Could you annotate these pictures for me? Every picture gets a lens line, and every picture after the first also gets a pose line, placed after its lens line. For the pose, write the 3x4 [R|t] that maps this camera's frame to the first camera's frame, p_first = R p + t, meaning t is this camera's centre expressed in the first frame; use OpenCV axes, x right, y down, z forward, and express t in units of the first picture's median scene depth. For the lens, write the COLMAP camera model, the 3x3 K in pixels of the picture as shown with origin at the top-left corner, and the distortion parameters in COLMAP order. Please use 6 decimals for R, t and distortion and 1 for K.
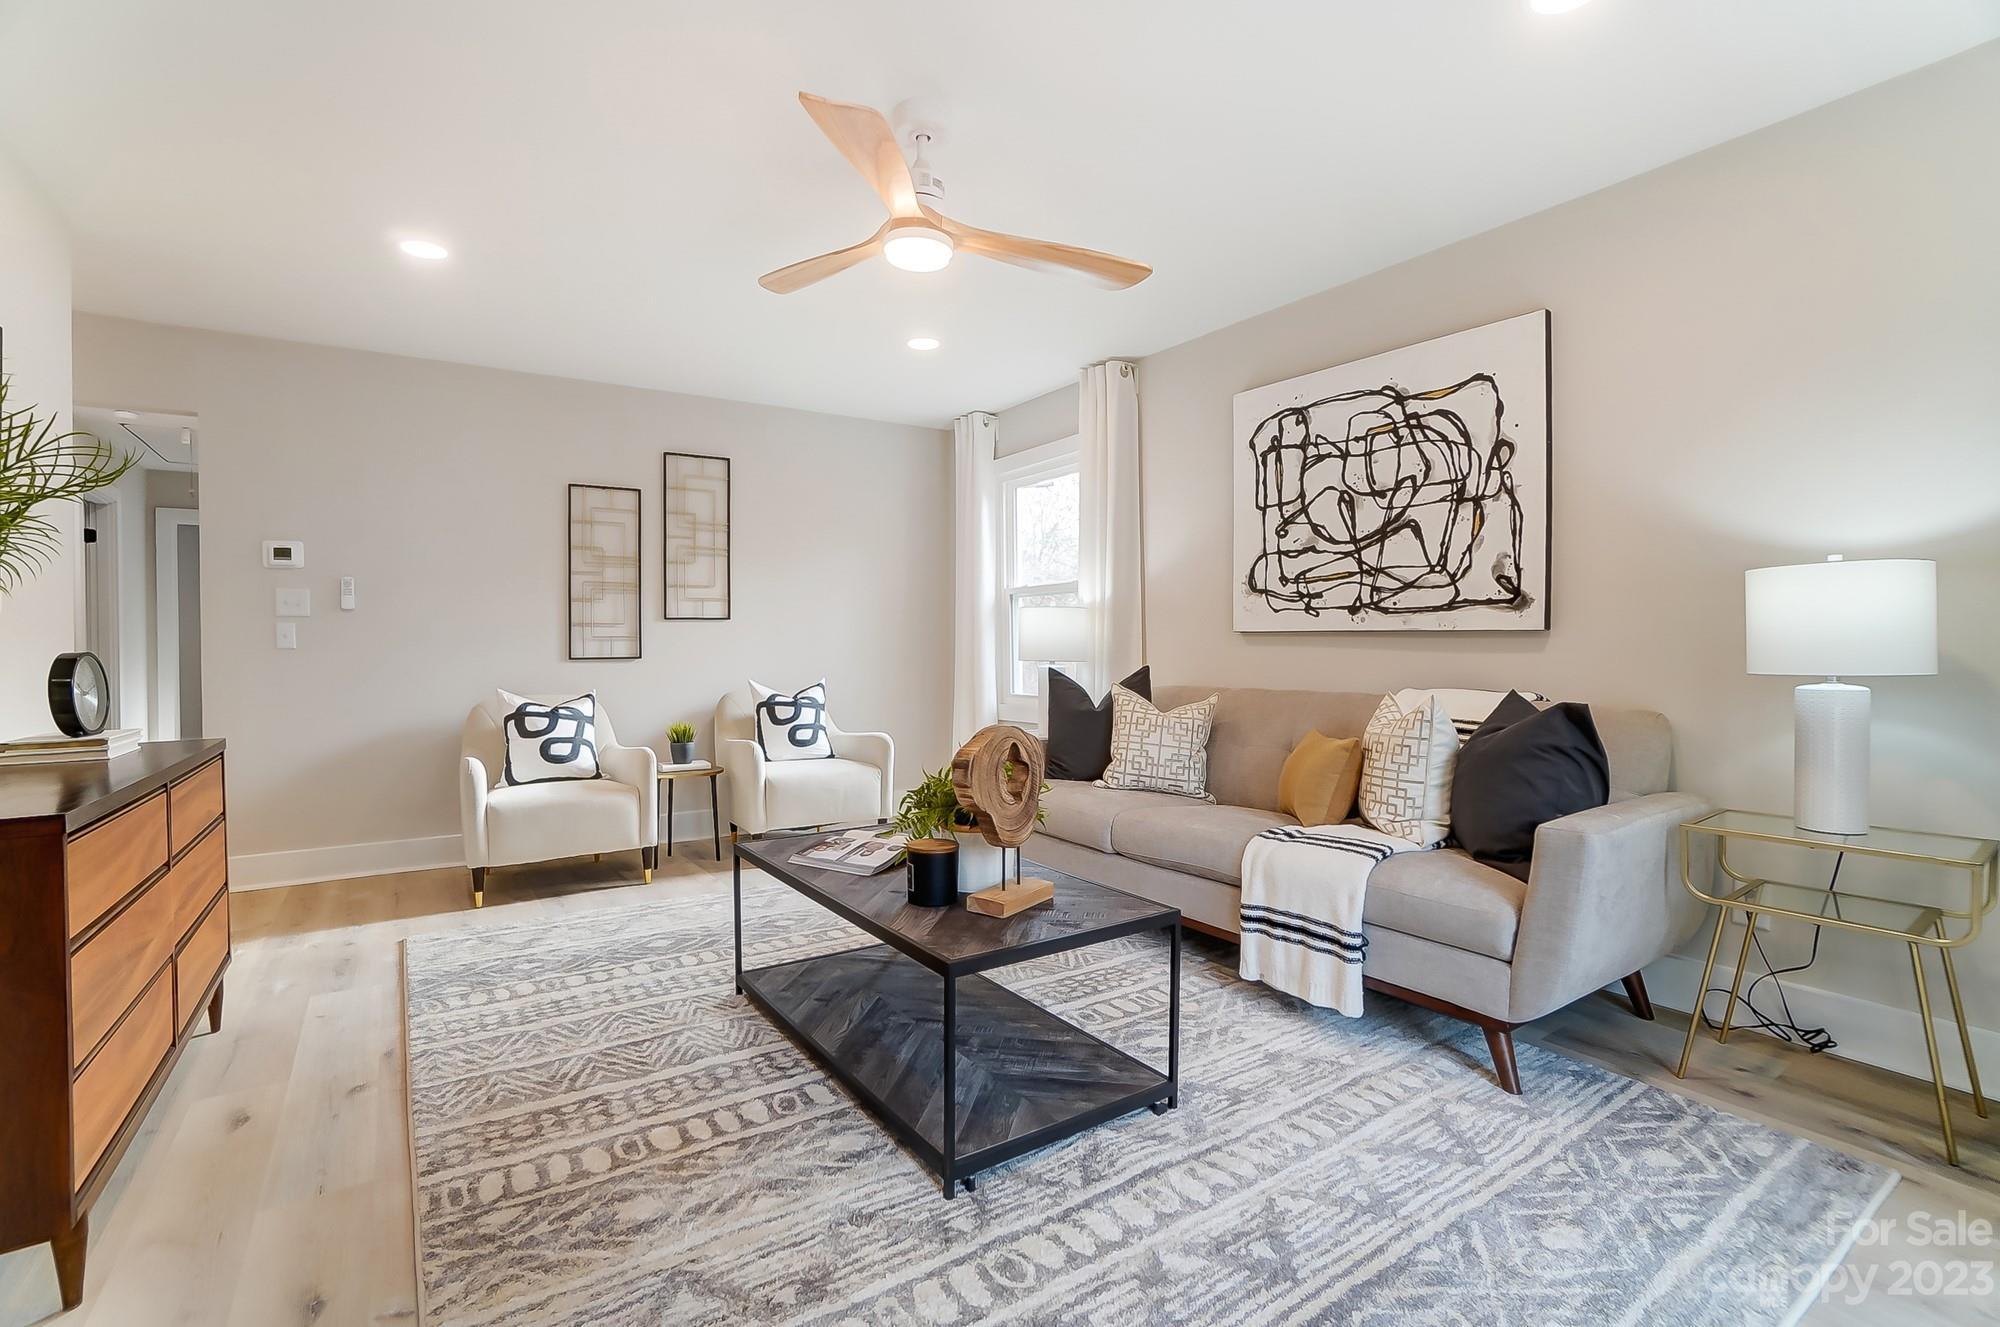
lens RADIAL K [[876.5, 0, 994.8], [0, 876.5, 670.4], [0, 0, 1]] dist [-0.043425, 0.000145]
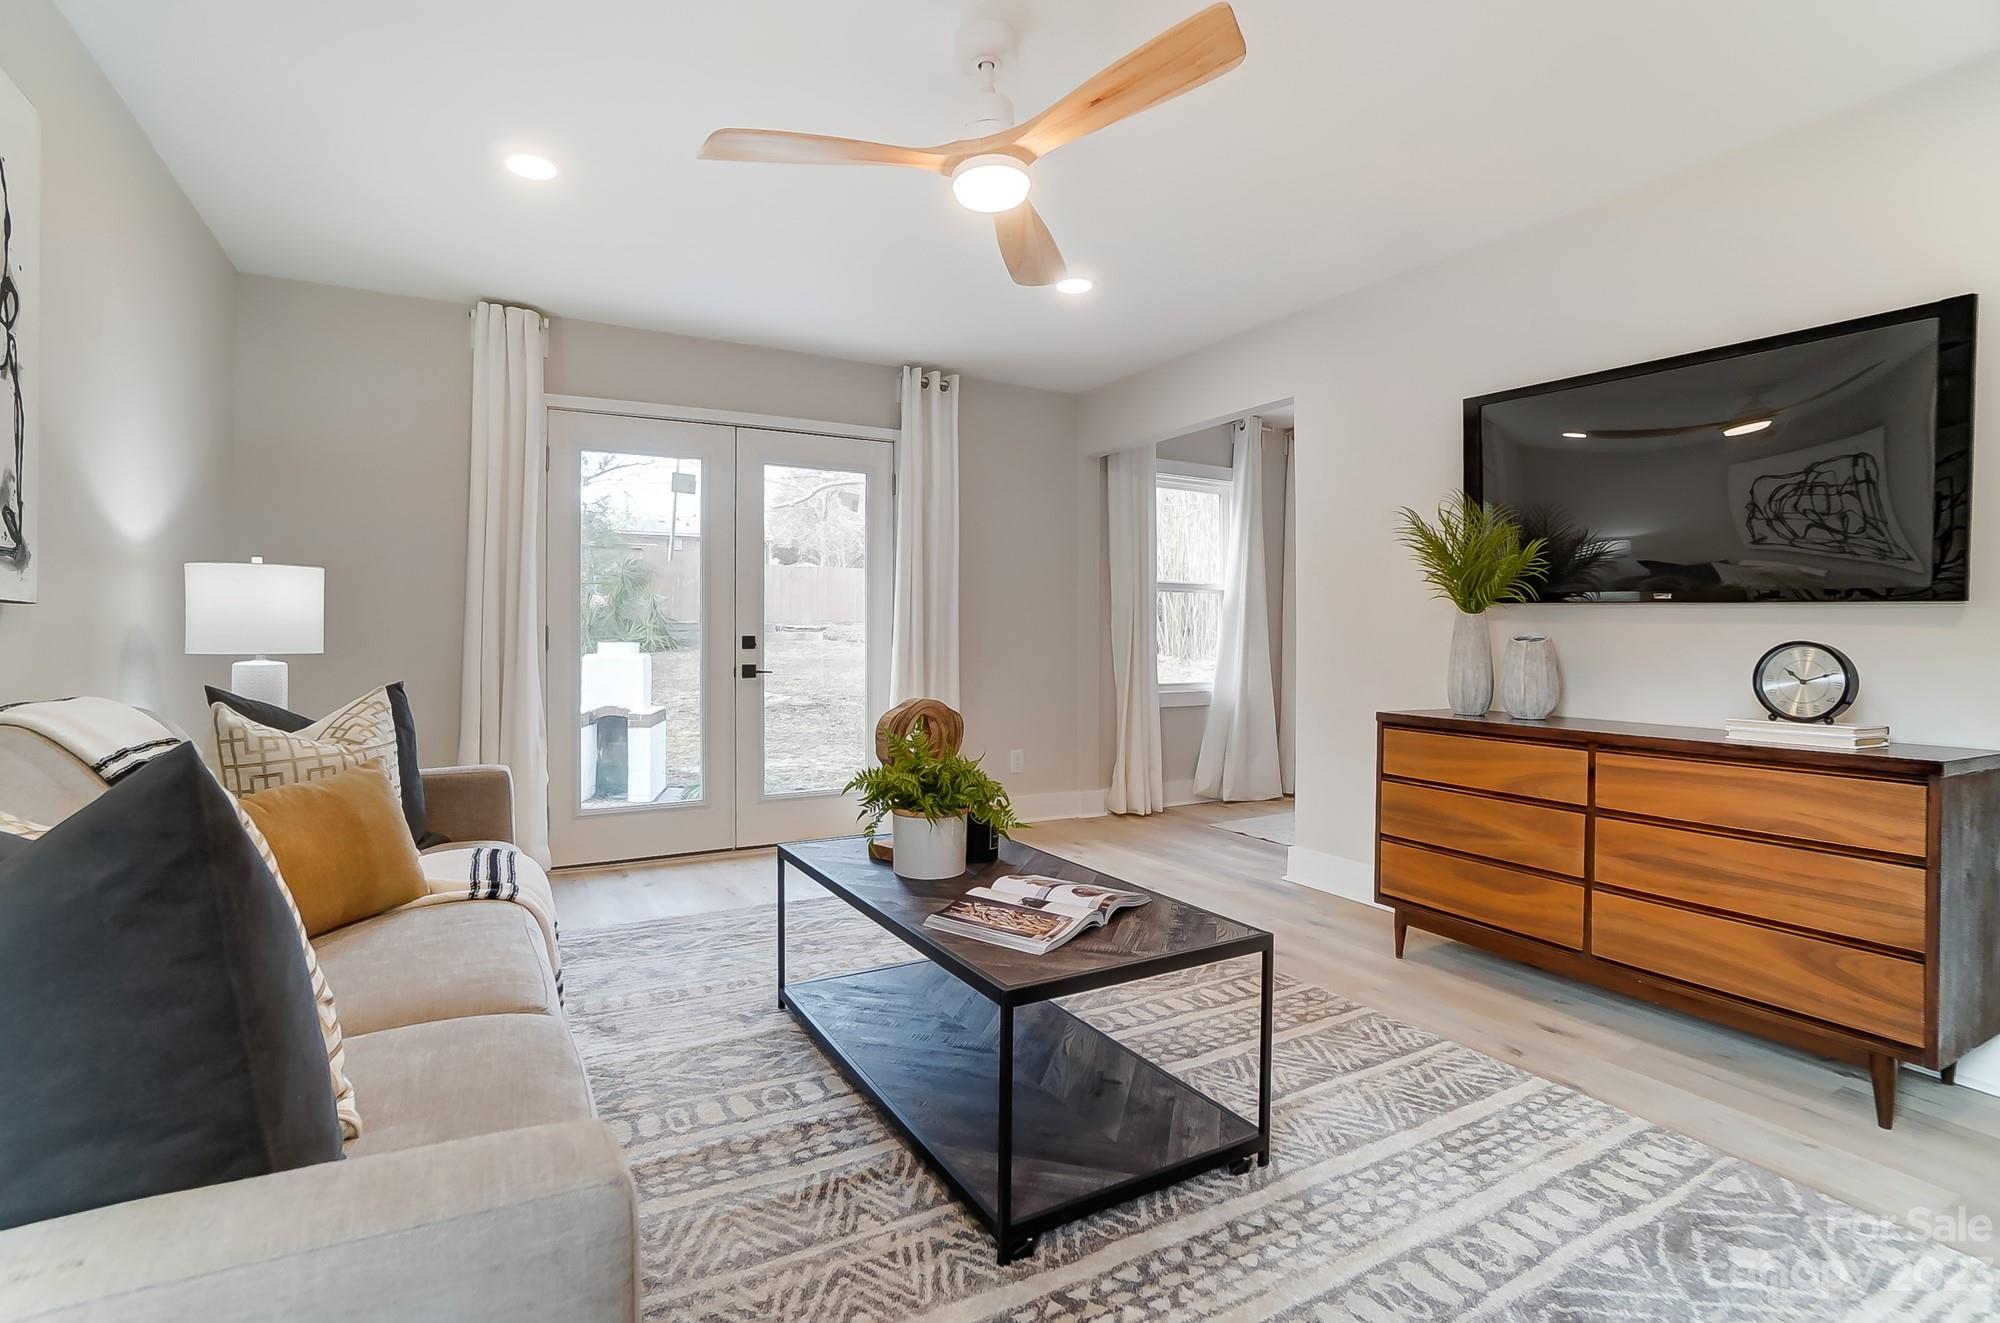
lens RADIAL K [[934.6, 0, 978.8], [0, 934.6, 624.8], [0, 0, 1]] dist [-0.050419, 0.019884]
pose [[-0.996608, -0.002384, 0.082261, -0.107775], [-0.000928, 0.999842, 0.017732, -0.035536], [-0.082290, 0.017595, -0.996453, 1.352393]]
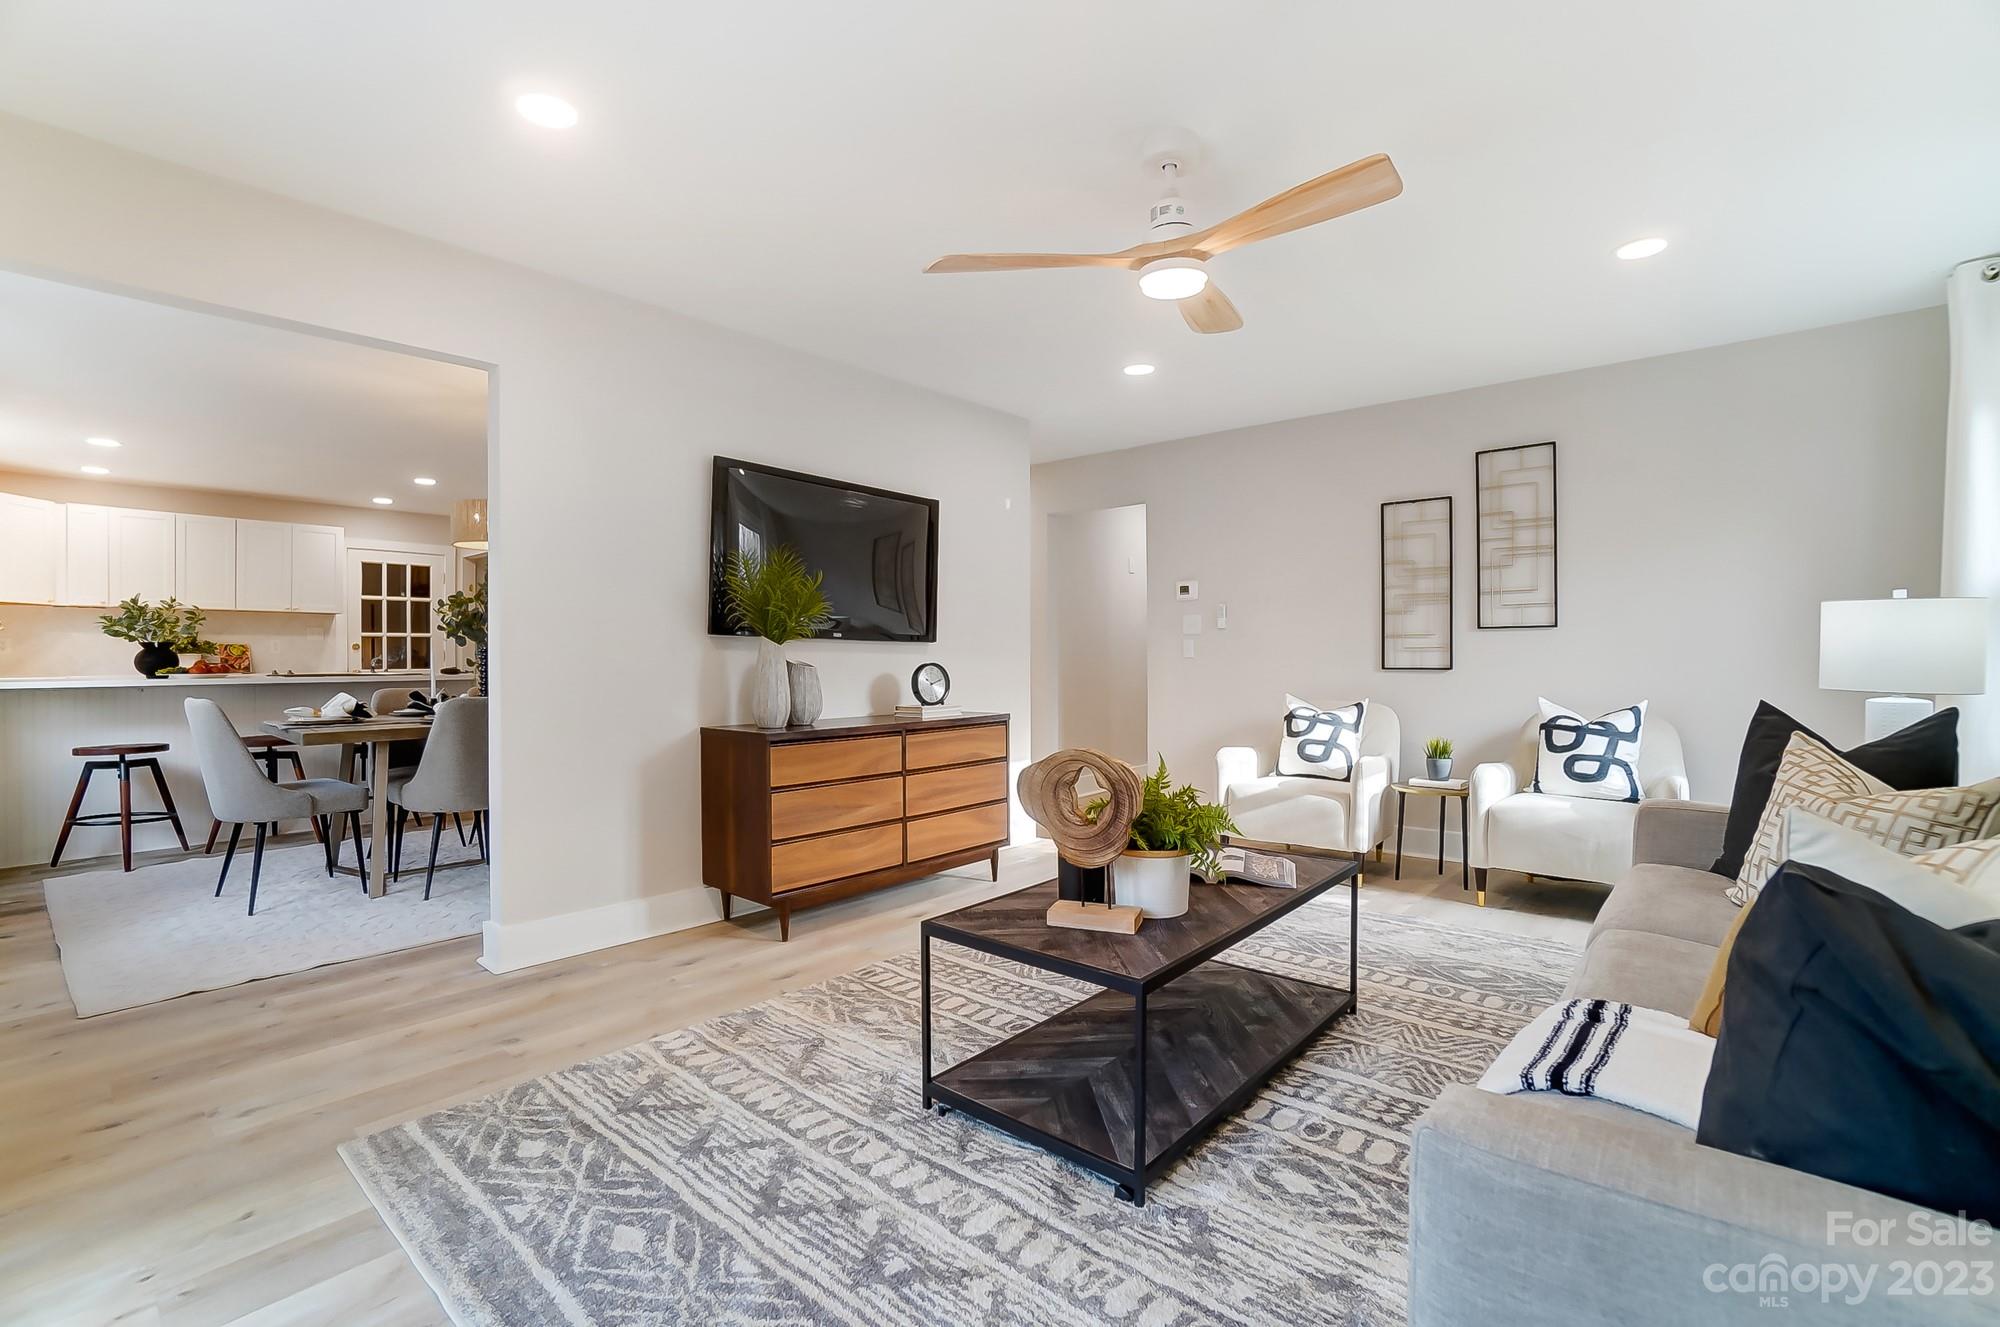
lens RADIAL K [[894.7, 0, 1000.0], [0, 894.7, 663.5], [0, 0, 1]] dist [-0.067287, 0.024314]
pose [[0.268186, 0.011511, -0.963298, 0.593472], [-0.024557, 0.999685, 0.005109, -0.019922], [0.963054, 0.022285, 0.268384, 0.369708]]
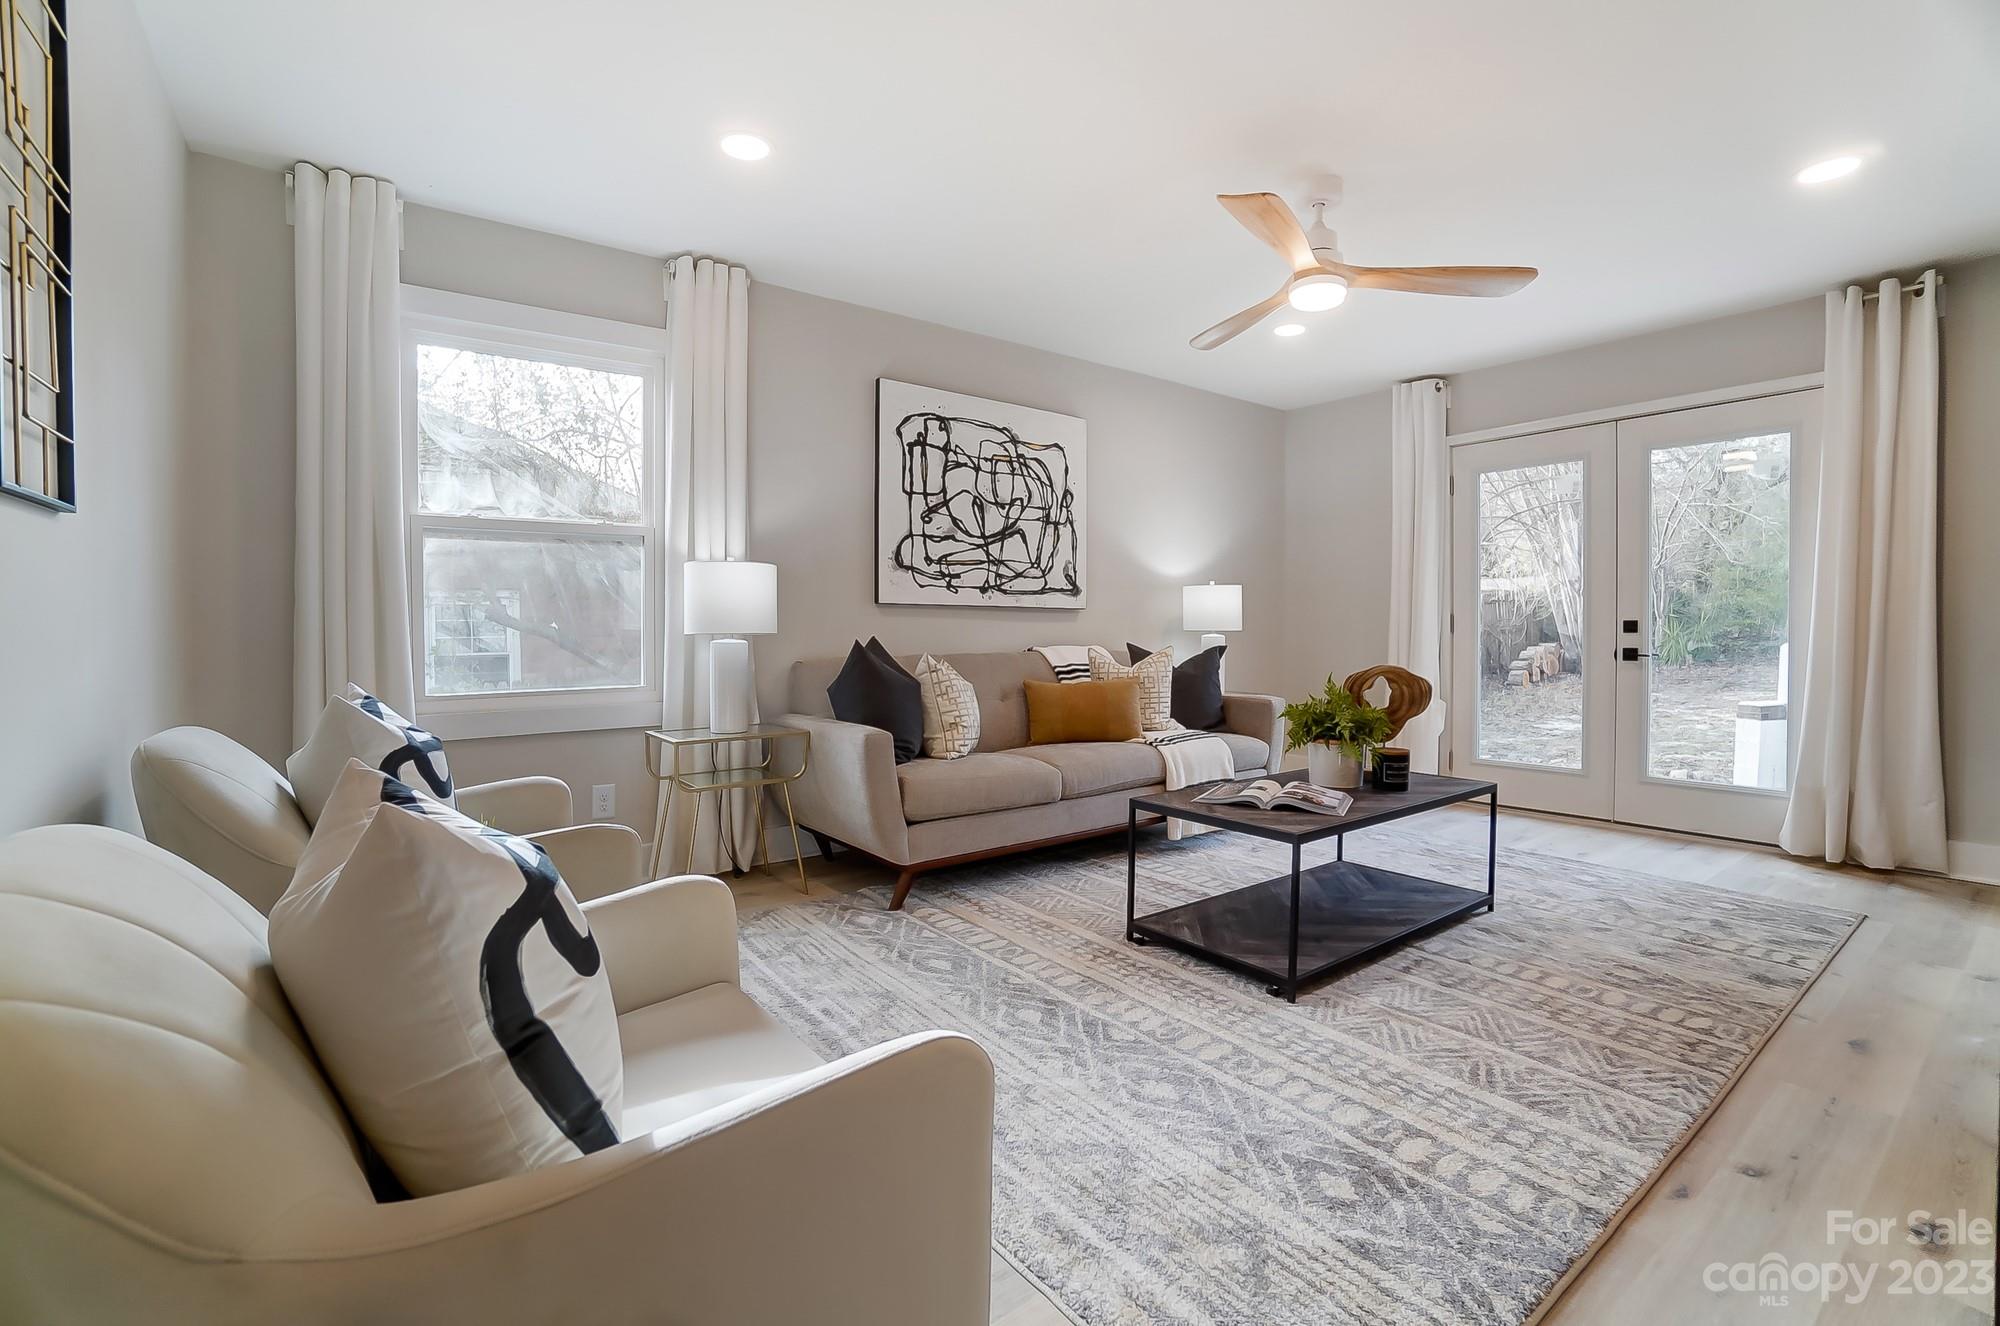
lens RADIAL K [[889.8, 0, 983.8], [0, 889.8, 656.2], [0, 0, 1]] dist [-0.025938, 0.000175]
pose [[-0.045706, -0.033475, 0.998394, -0.928799], [0.030095, 0.998939, 0.034871, -0.016754], [-0.998502, 0.031640, -0.044650, 1.069576]]
